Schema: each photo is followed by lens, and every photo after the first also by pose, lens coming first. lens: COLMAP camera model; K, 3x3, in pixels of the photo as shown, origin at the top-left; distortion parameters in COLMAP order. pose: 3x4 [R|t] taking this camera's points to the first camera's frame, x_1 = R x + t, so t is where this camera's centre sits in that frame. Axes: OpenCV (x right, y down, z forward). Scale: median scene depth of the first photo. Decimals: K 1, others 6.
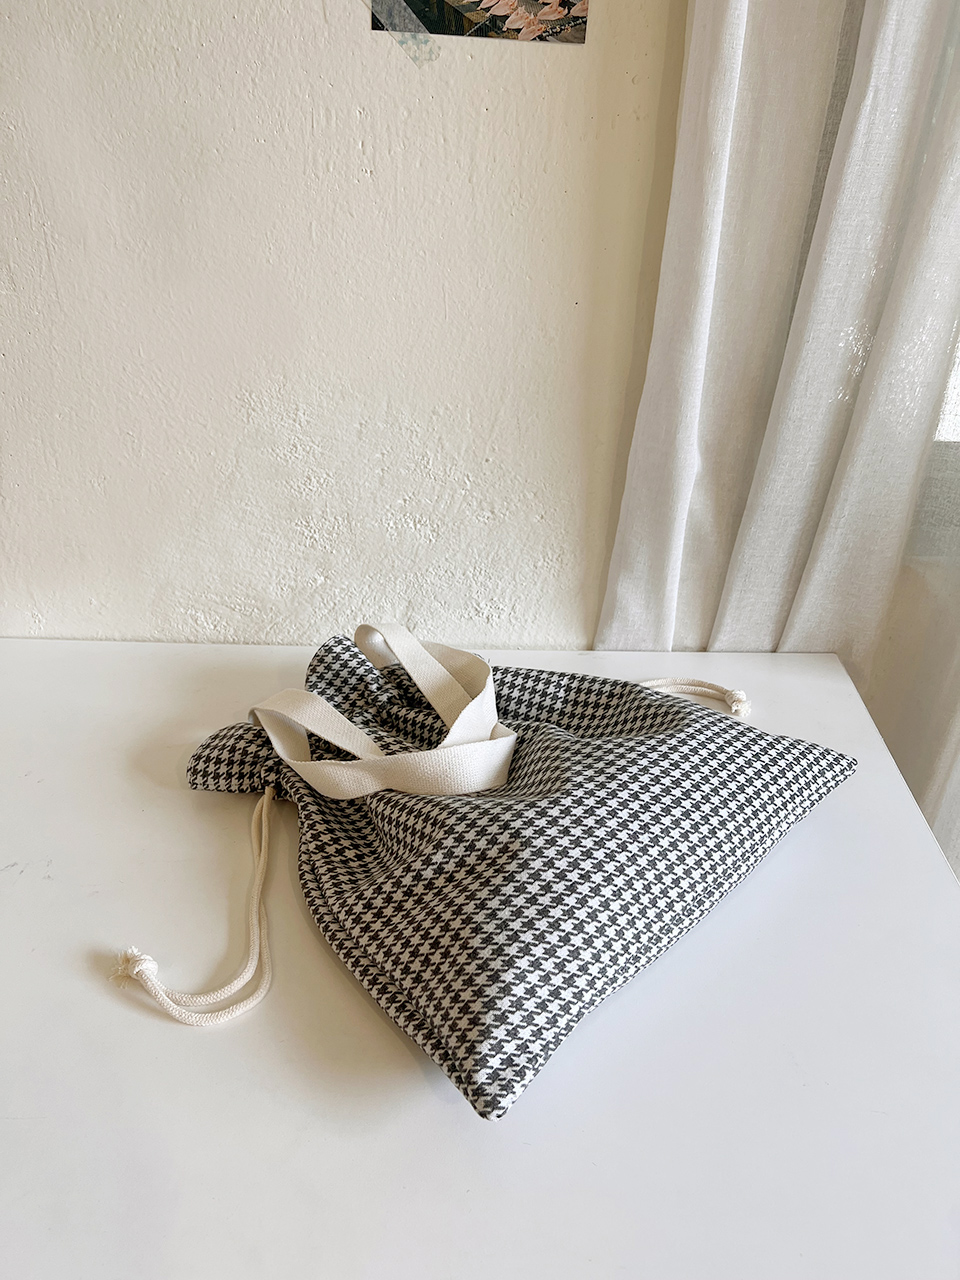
lens RADIAL K [[970.2, 0, 488.8], [0, 970.2, 666.0], [0, 0, 1]] dist [0.007447, -0.032511]
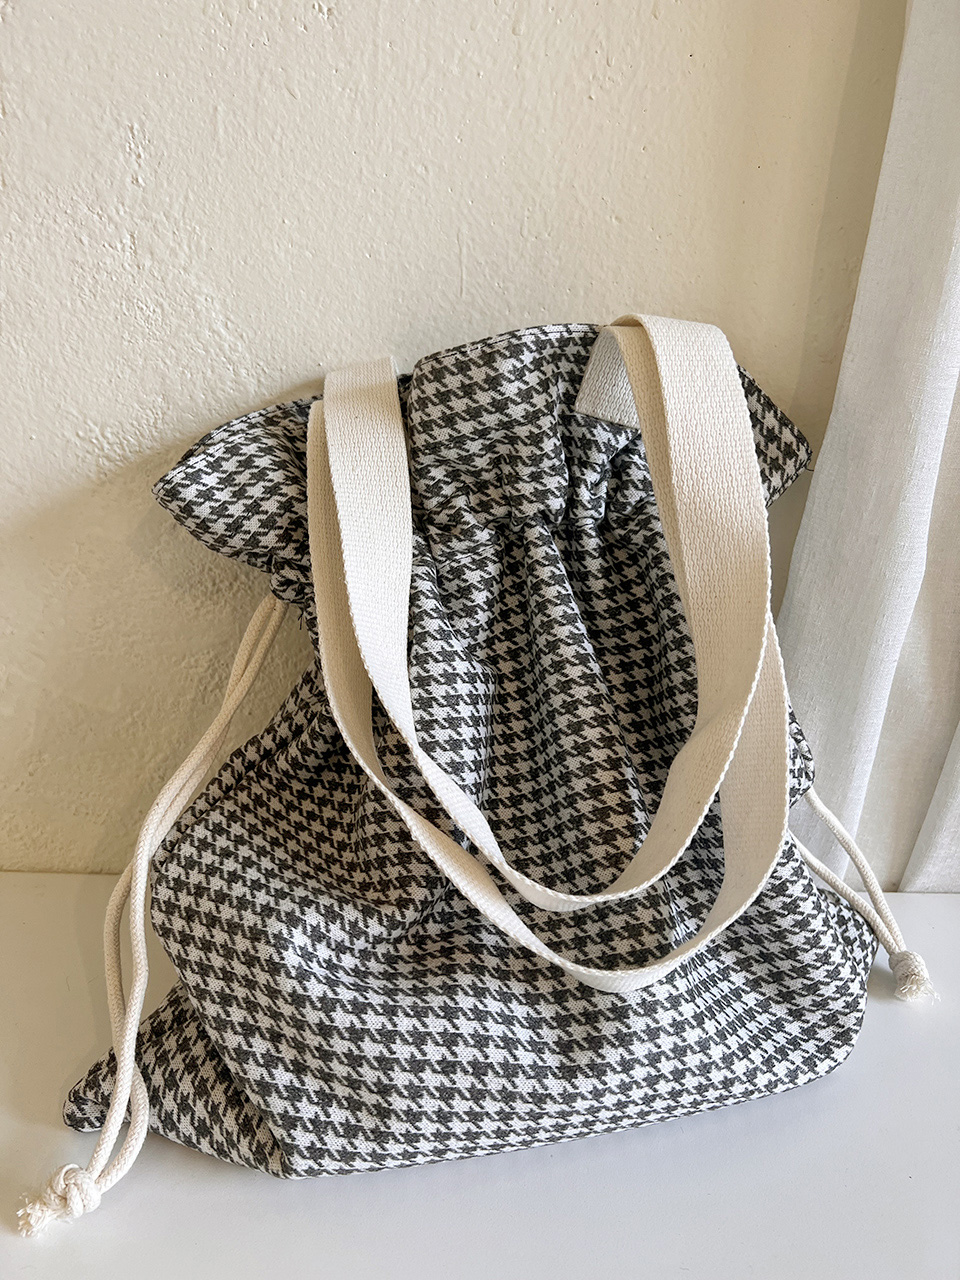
lens RADIAL K [[970.2, 0, 495.9], [0, 970.2, 664.8], [0, 0, 1]] dist [0.007447, -0.032511]
pose [[0.999492, 0.010511, 0.030095, -0.039101], [-0.005701, 0.987798, -0.155638, -0.066952], [-0.031364, 0.155387, 0.987356, 0.490041]]
